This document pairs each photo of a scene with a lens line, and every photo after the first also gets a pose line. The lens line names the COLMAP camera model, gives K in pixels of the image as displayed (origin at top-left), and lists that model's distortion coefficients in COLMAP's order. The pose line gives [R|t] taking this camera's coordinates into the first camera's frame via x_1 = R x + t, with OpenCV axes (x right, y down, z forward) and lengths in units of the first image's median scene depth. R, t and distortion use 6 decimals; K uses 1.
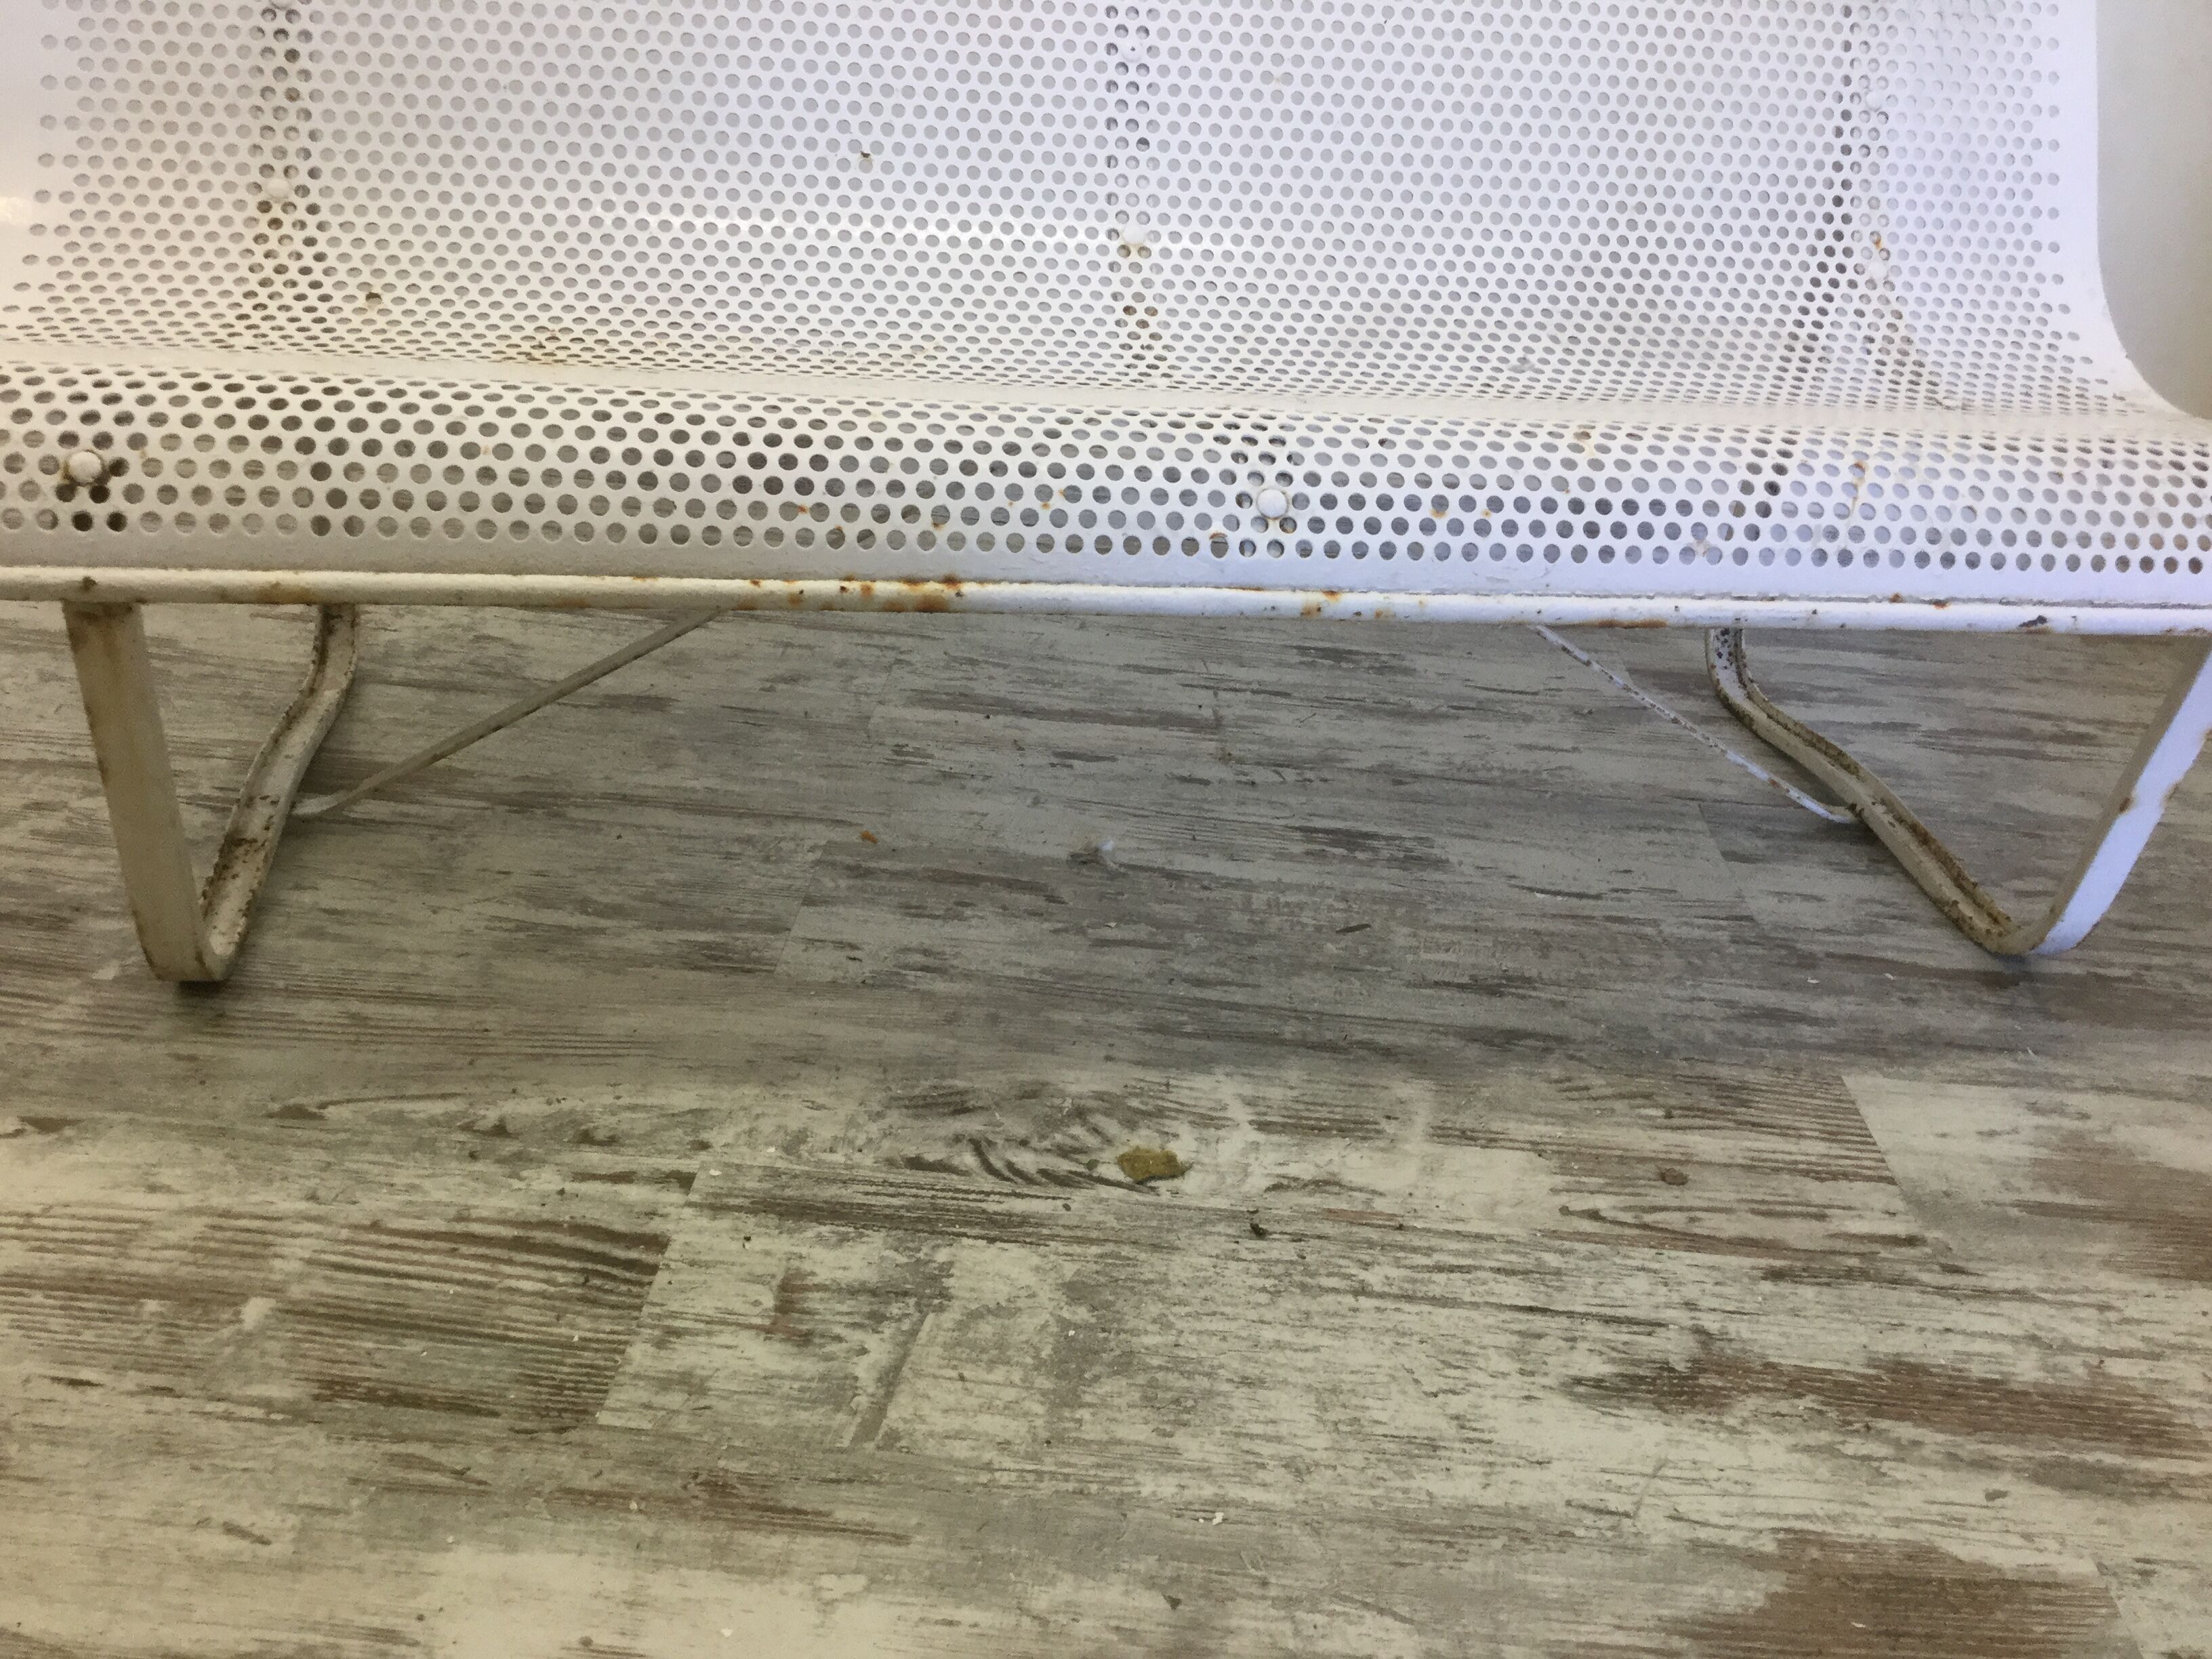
lens RADIAL K [[2003.3, 0, 1106.0], [0, 2003.3, 829.5], [0, 0, 1]] dist [0.099132, -0.178837]
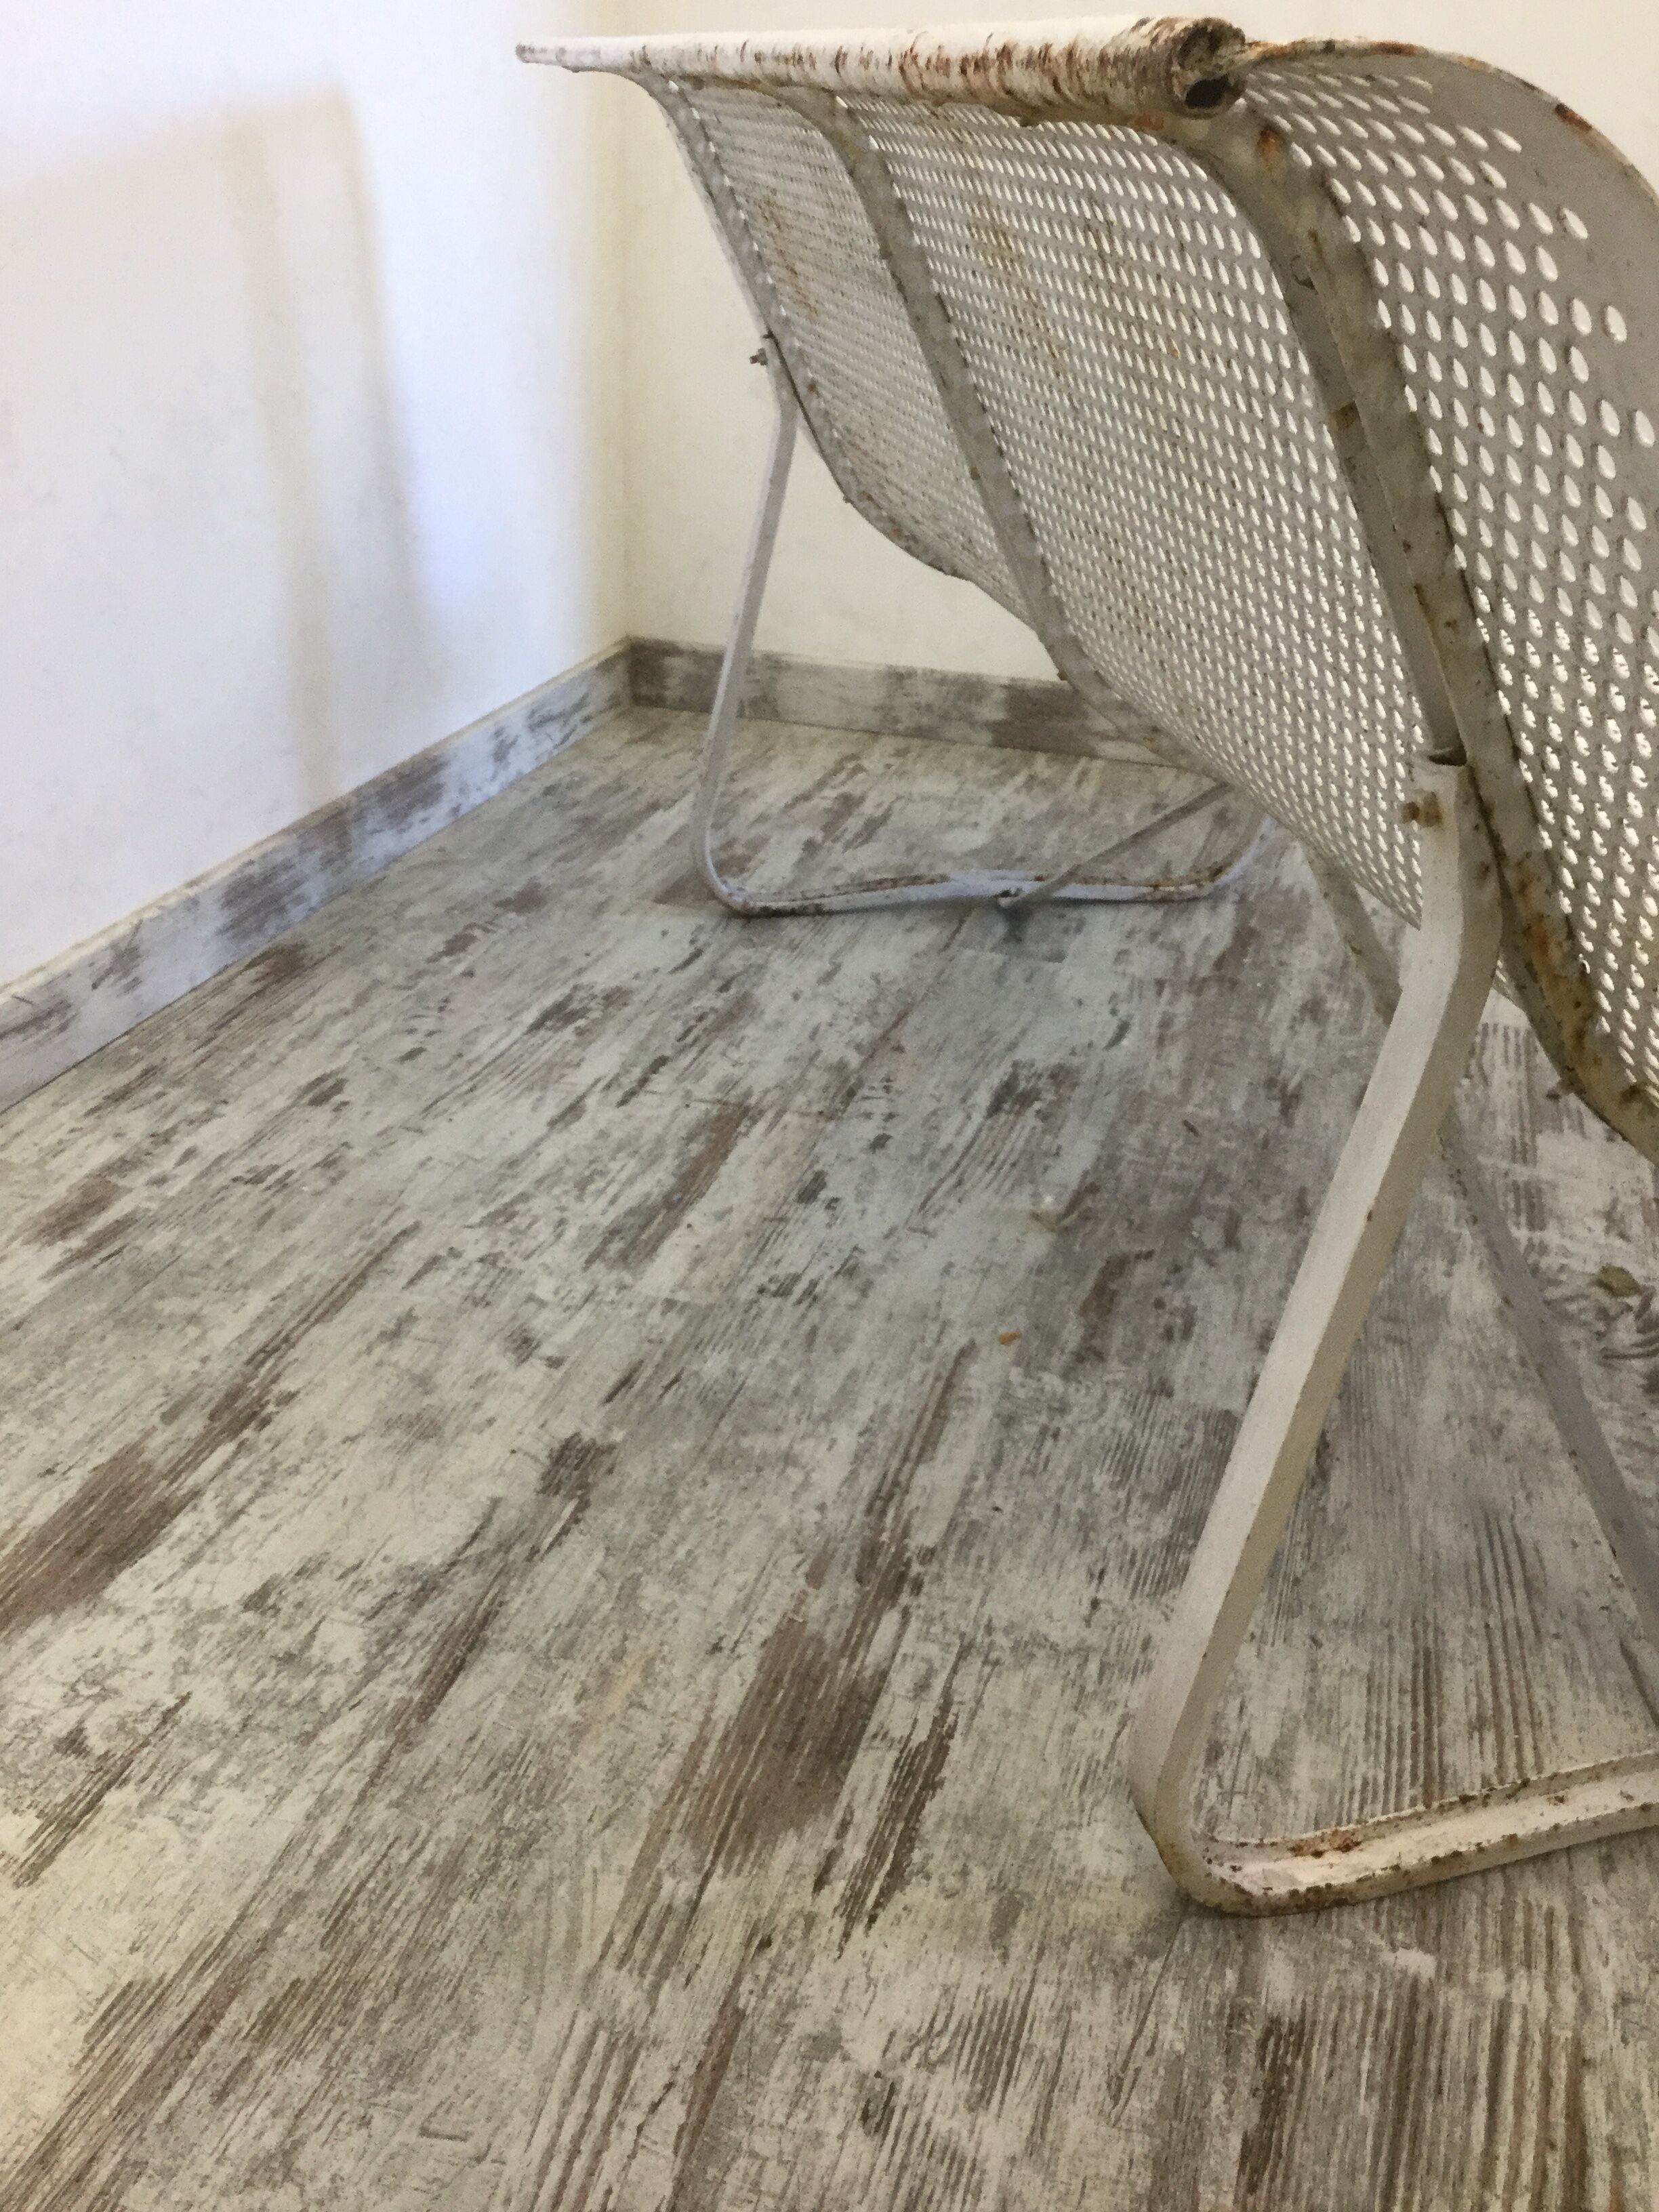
lens RADIAL K [[1996.7, 0, 829.5], [0, 1996.7, 1106.0], [0, 0, 1]] dist [0.055003, -0.070794]
pose [[0.239297, -0.484772, 0.841269, -1.125073], [0.403310, 0.837786, 0.368044, -0.594561], [-0.883220, 0.251220, 0.395993, 0.955166]]
